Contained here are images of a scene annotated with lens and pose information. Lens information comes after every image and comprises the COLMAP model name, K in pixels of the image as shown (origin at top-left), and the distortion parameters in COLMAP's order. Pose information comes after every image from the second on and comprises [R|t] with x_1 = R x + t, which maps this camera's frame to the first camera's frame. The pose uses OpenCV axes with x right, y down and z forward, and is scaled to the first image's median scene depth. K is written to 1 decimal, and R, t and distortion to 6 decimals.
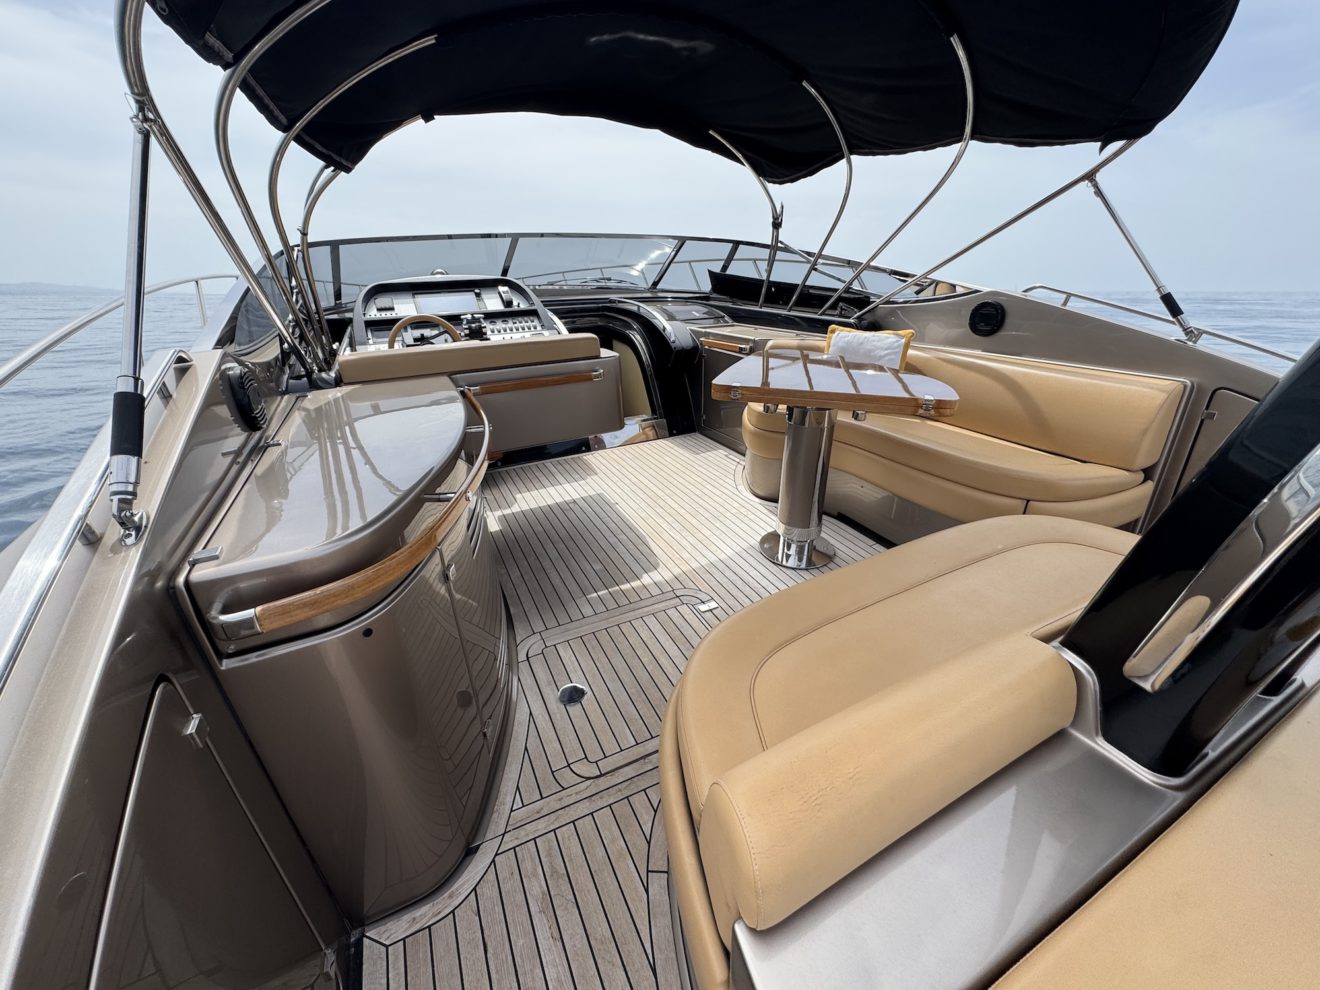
lens RADIAL K [[528.0, 0, 659.5], [0, 528.0, 494.4], [0, 0, 1]] dist [-0.002800, -0.000198]
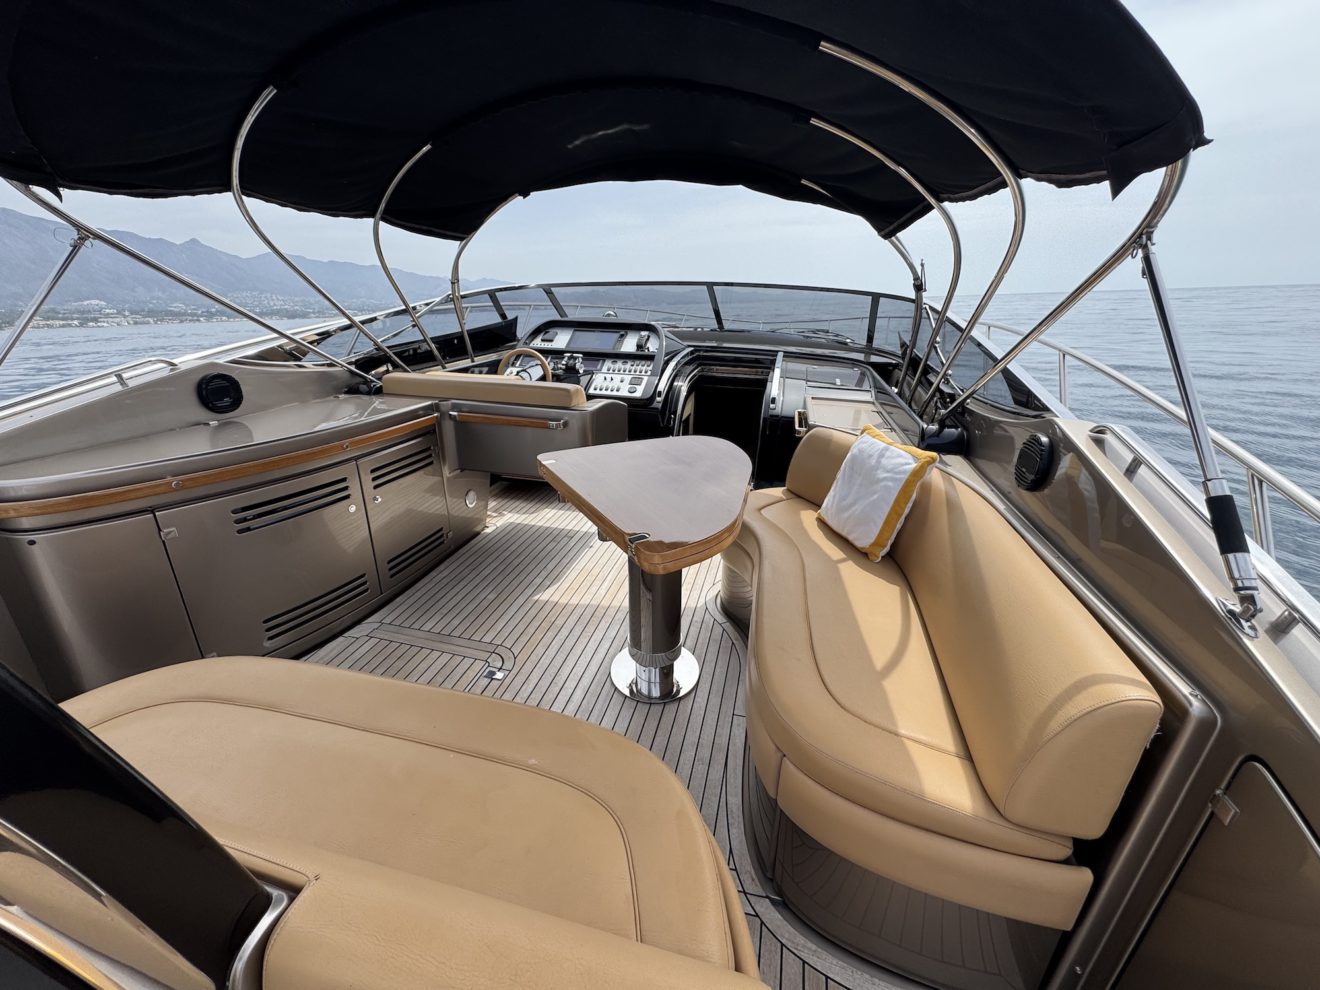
lens RADIAL K [[528.0, 0, 659.5], [0, 528.0, 494.4], [0, 0, 1]] dist [-0.002800, -0.000198]
pose [[0.759028, 0.275119, -0.590072, 0.493661], [-0.306492, 0.950613, 0.048971, -0.149216], [0.574403, 0.143682, 0.805864, 0.208946]]
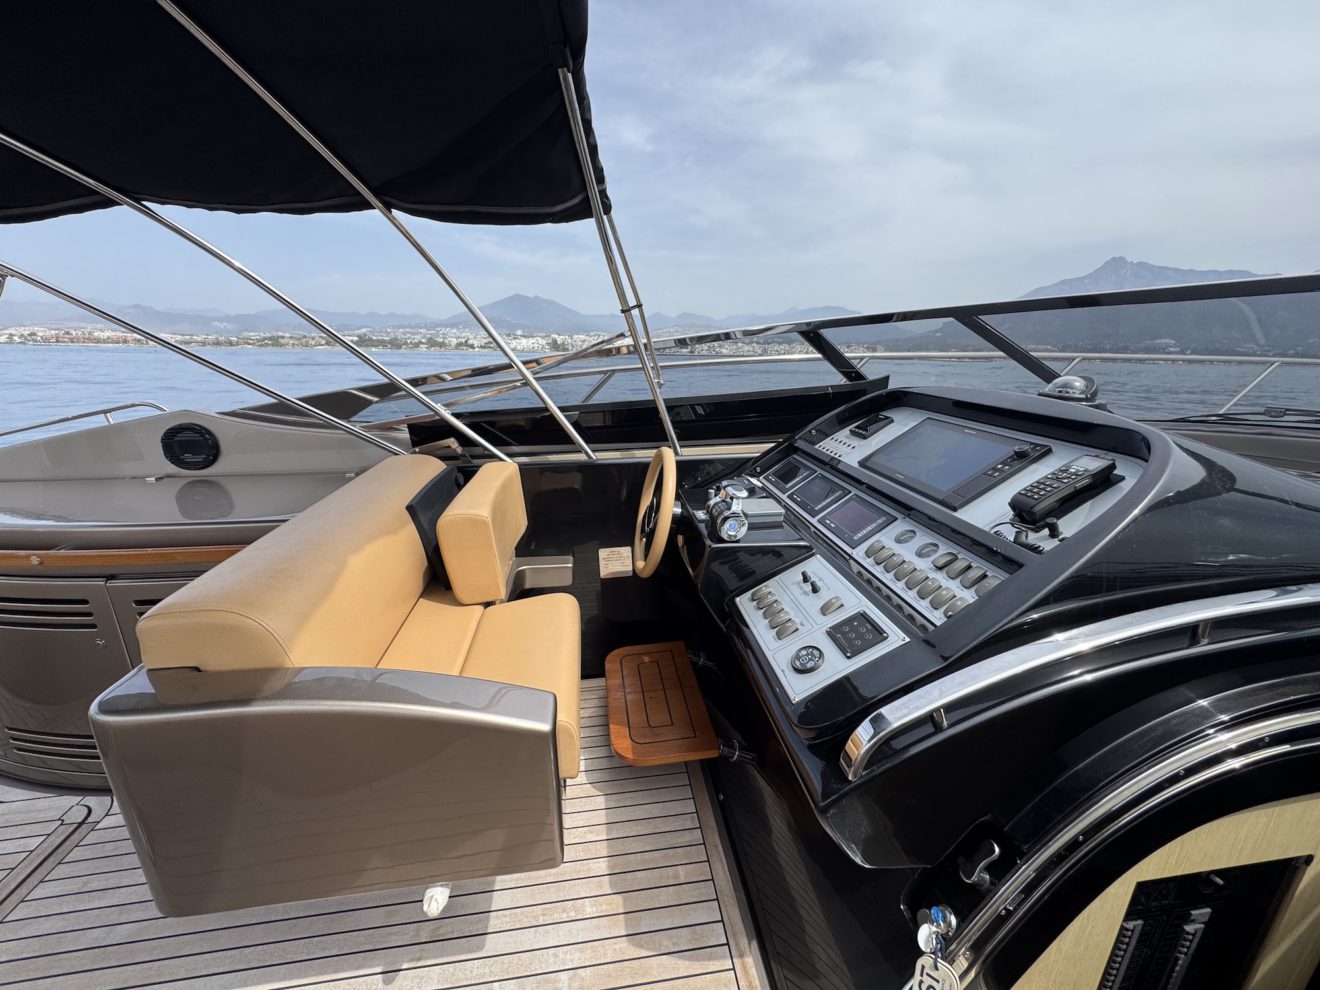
lens RADIAL K [[528.0, 0, 659.5], [0, 528.0, 494.4], [0, 0, 1]] dist [-0.002800, -0.000198]
pose [[-0.318611, 0.300291, -0.899062, 0.032824], [-0.379553, 0.828716, 0.411302, -0.436303], [0.868578, 0.472287, -0.150061, 0.920206]]
